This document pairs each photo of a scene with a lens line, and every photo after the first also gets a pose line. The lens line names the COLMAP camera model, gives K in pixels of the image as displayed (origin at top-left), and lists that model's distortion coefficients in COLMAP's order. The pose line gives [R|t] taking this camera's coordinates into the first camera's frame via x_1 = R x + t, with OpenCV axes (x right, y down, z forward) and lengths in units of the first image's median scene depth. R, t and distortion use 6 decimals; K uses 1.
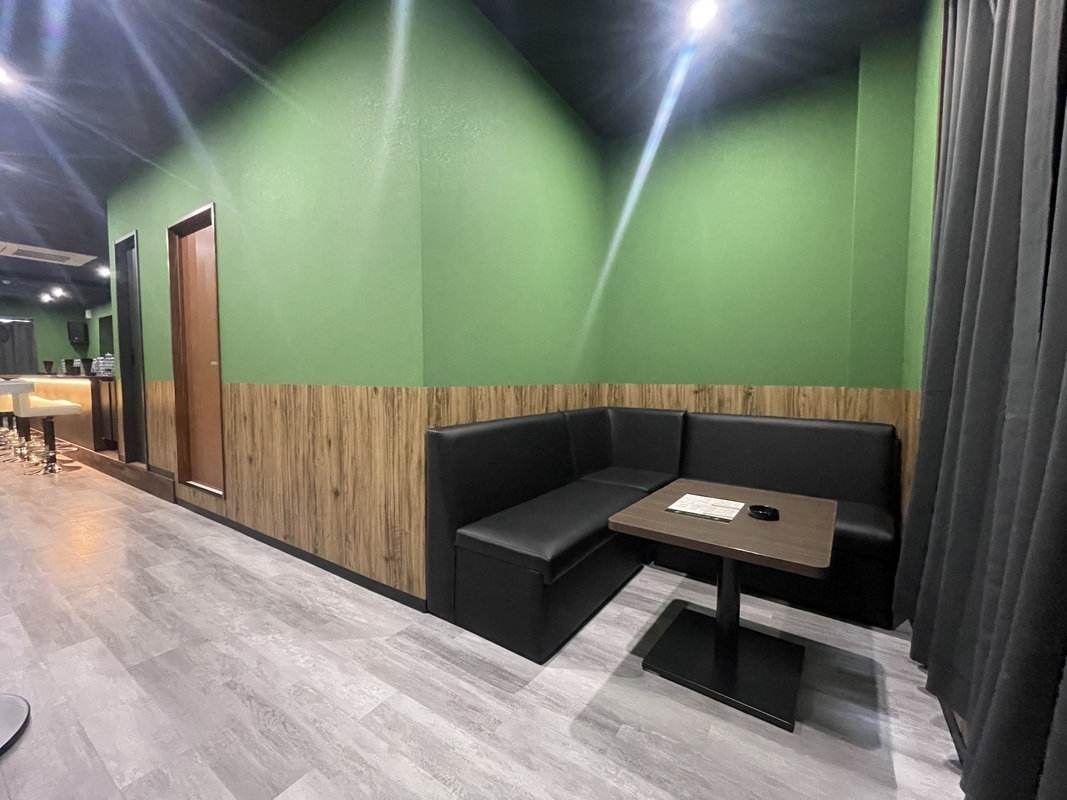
lens RADIAL K [[434.4, 0, 533.5], [0, 434.4, 400.0], [0, 0, 1]] dist [-0.000360, -0.000024]
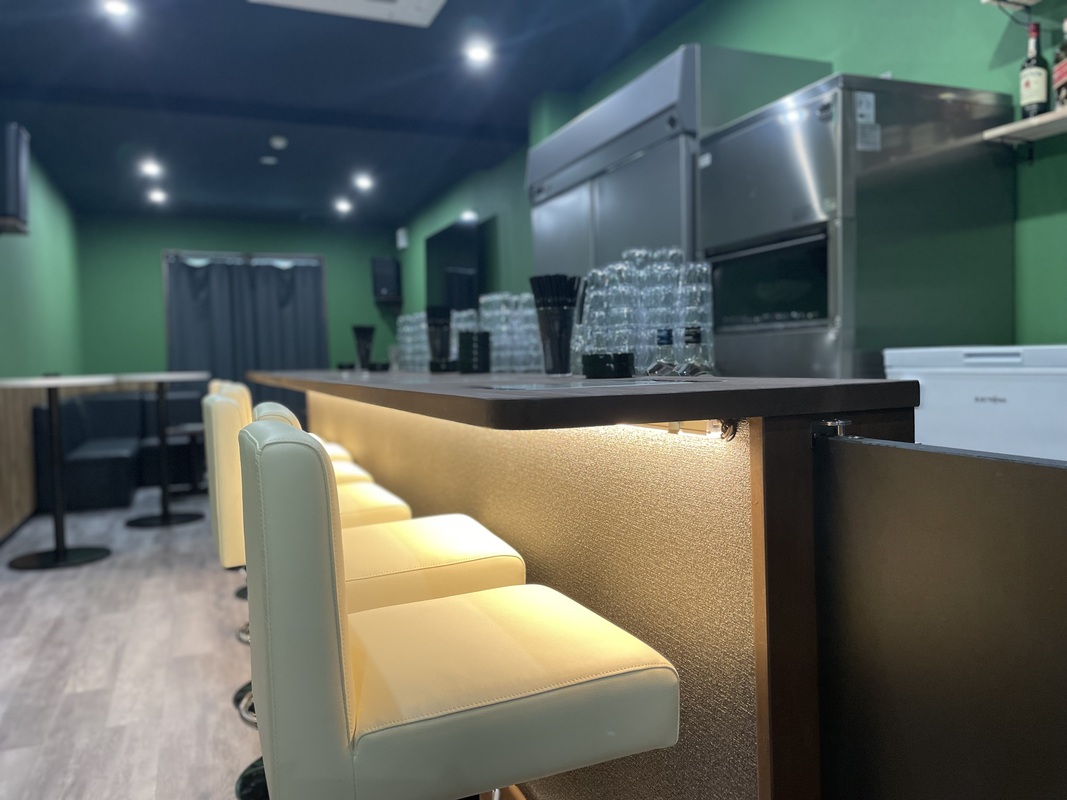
lens RADIAL K [[838.4, 0, 533.5], [0, 838.4, 400.0], [0, 0, 1]] dist [0.004468, 0.001649]
pose [[0.825840, 0.007941, -0.563848, -0.440980], [-0.013780, 0.999886, -0.006101, -0.022249], [0.563735, 0.012808, 0.825856, 0.371659]]
